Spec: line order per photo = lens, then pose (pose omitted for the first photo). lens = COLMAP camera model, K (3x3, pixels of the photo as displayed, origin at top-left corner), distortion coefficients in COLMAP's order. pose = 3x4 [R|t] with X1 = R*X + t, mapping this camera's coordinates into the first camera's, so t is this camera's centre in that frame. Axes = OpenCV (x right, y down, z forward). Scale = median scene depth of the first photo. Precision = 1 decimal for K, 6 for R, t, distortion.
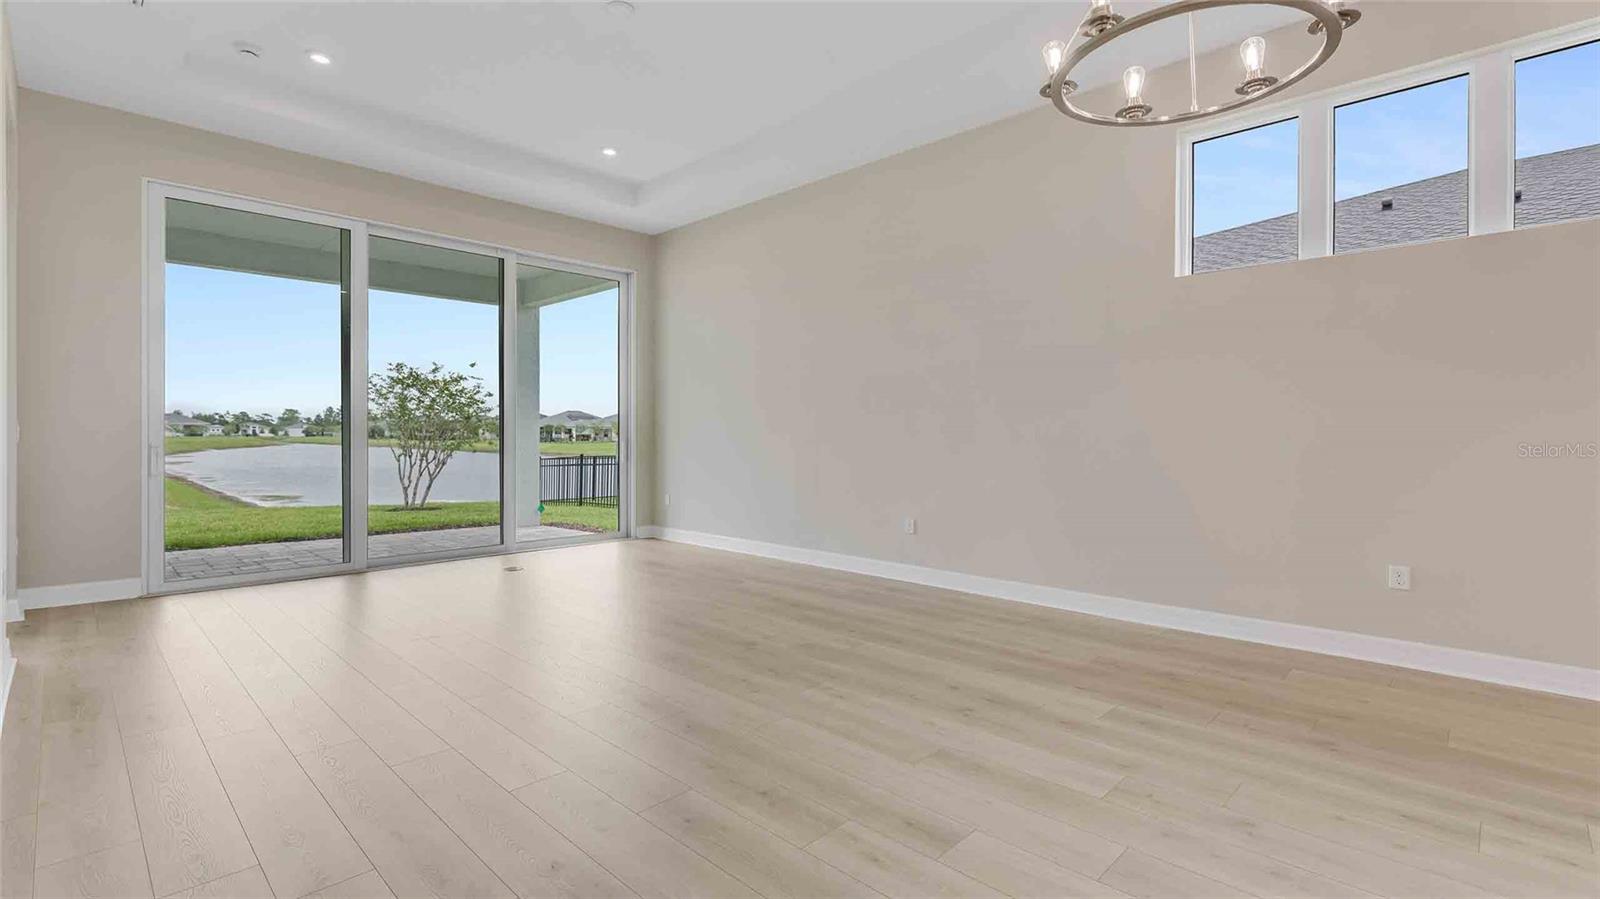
lens RADIAL K [[759.4, 0, 762.6], [0, 759.4, 434.2], [0, 0, 1]] dist [0.031575, -0.000006]
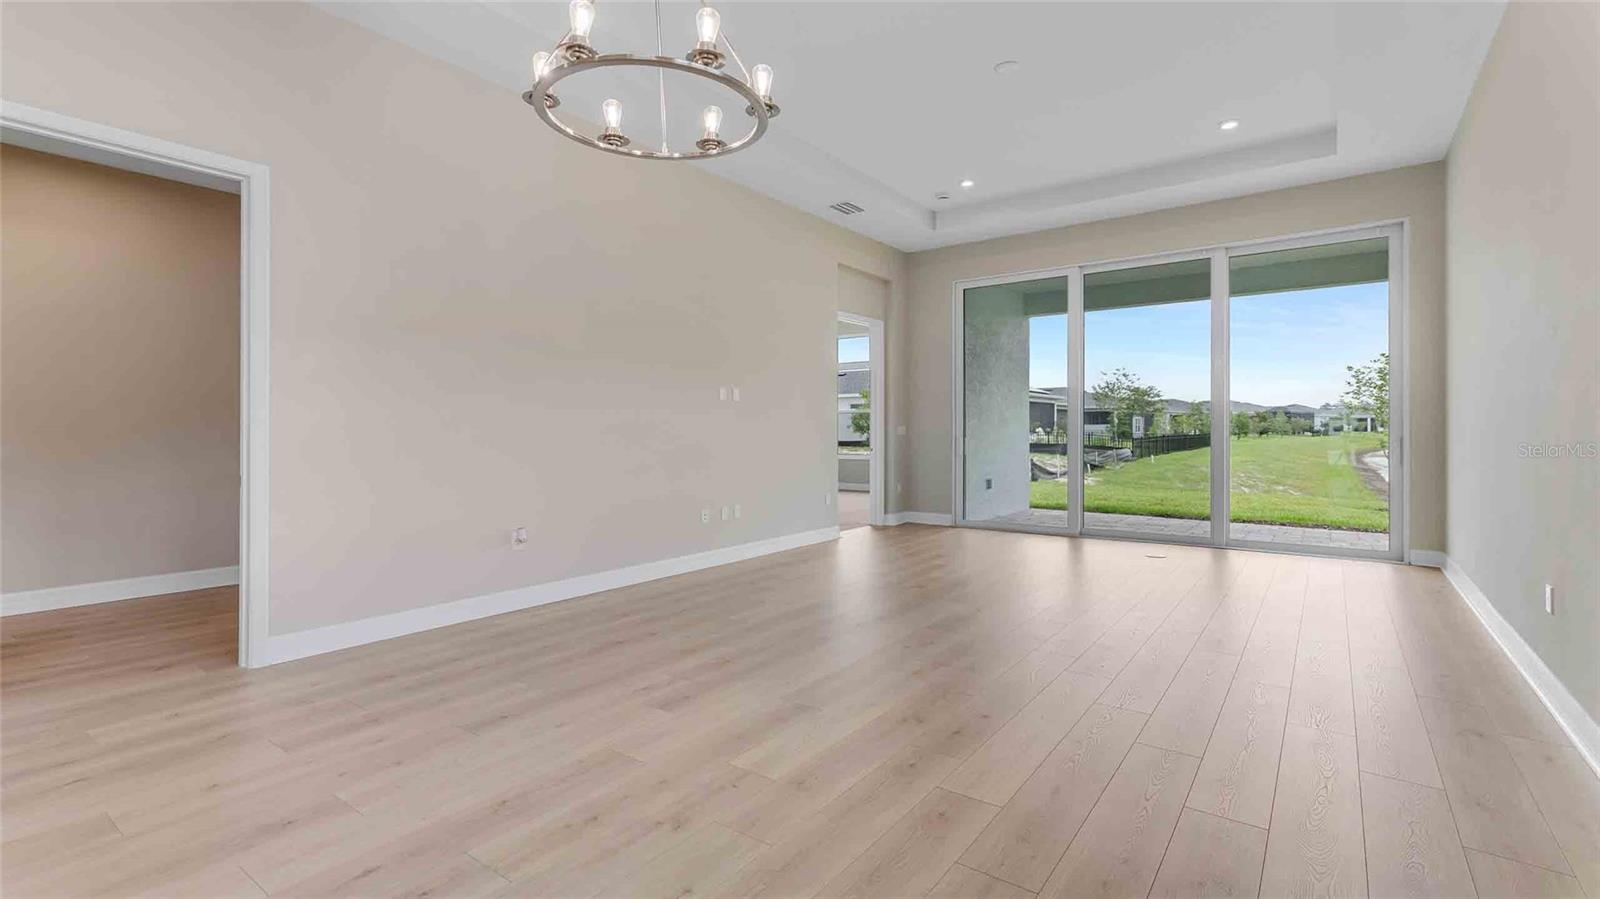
lens RADIAL K [[665.5, 0, 804.6], [0, 665.5, 447.0], [0, 0, 1]] dist [0.014913, -0.000093]
pose [[0.160967, 0.025998, -0.986617, 0.279343], [-0.000084, 0.999653, 0.026328, -0.000441], [0.986960, -0.004155, 0.160914, 0.192294]]
